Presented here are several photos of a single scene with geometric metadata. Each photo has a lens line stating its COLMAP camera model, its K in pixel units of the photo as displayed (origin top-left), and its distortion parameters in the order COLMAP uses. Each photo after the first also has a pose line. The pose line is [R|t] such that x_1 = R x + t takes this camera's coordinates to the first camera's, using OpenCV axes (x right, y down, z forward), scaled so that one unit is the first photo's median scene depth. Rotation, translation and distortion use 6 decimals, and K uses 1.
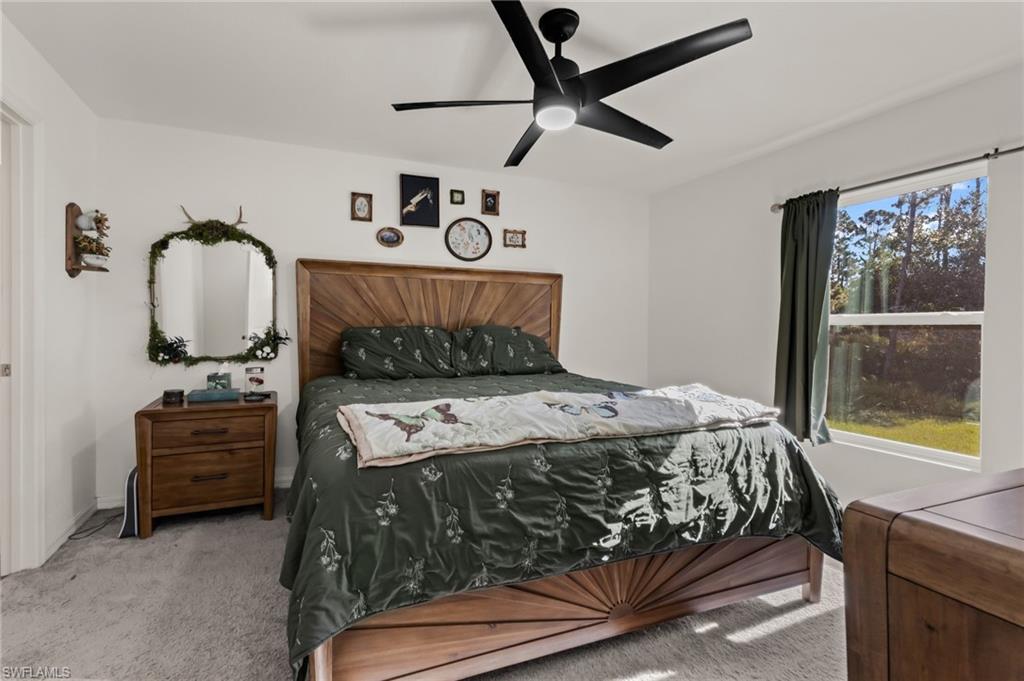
lens RADIAL K [[452.0, 0, 513.4], [0, 452.0, 324.8], [0, 0, 1]] dist [0.012236, -0.000417]
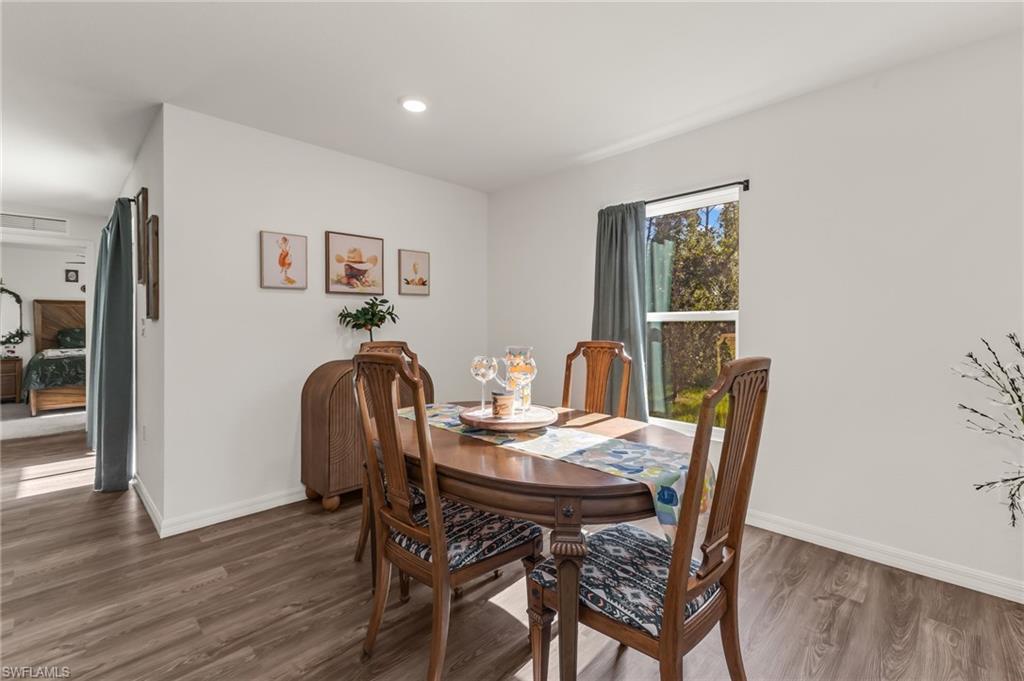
lens RADIAL K [[451.9, 0, 528.6], [0, 451.9, 319.6], [0, 0, 1]] dist [0.009773, -0.000621]
pose [[0.941211, -0.011700, 0.337616, 1.129552], [0.015481, 0.999844, -0.008507, 0.016801], [-0.337464, 0.013233, 0.941245, -2.079319]]
